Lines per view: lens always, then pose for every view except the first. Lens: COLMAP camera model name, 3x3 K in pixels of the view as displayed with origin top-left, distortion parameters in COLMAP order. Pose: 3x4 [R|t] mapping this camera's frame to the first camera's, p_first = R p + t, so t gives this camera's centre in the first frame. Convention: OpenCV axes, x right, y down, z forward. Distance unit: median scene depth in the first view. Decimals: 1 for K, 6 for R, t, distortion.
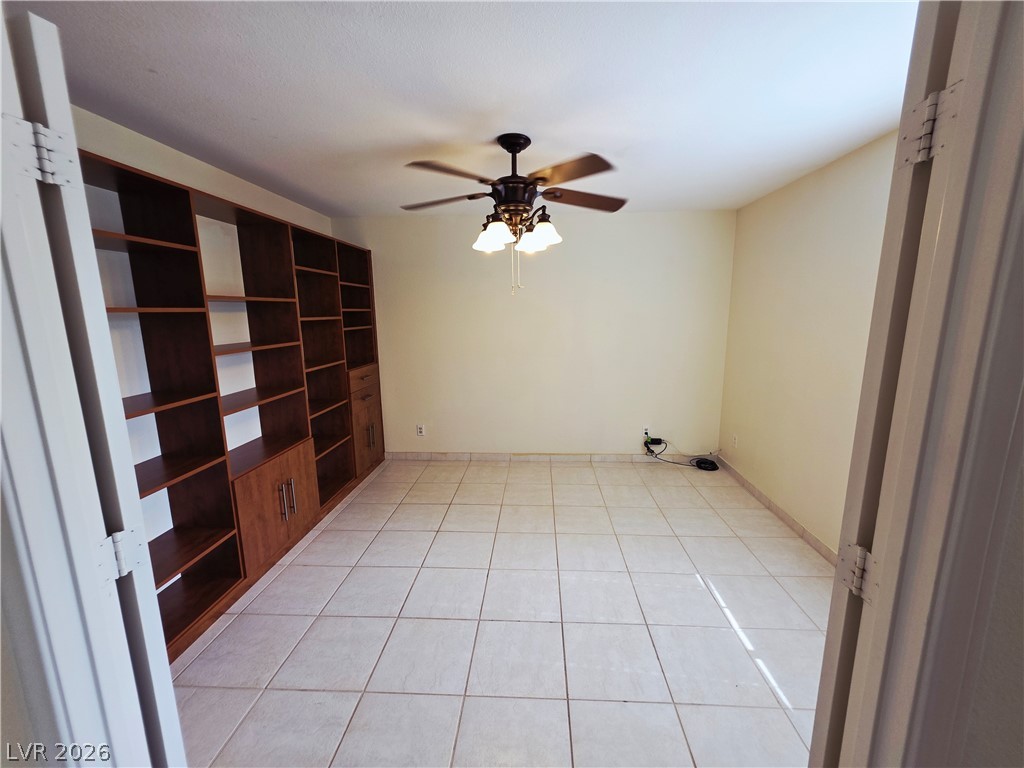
lens RADIAL K [[409.9, 0, 517.4], [0, 409.9, 381.6], [0, 0, 1]] dist [-0.000304, 0.000321]
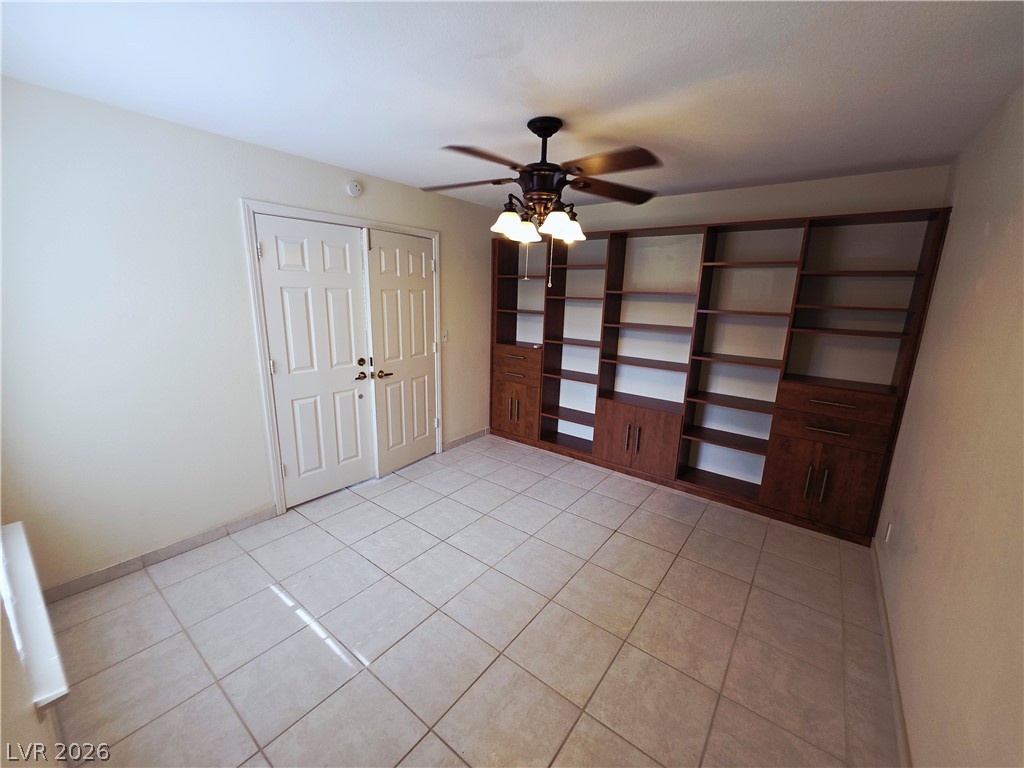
lens RADIAL K [[409.9, 0, 517.4], [0, 409.9, 381.6], [0, 0, 1]] dist [-0.000304, 0.000321]
pose [[-0.562040, 0.170360, -0.809375, 0.813010], [-0.166483, 0.935229, 0.312458, -0.283895], [0.810182, 0.310361, -0.497274, 1.452140]]
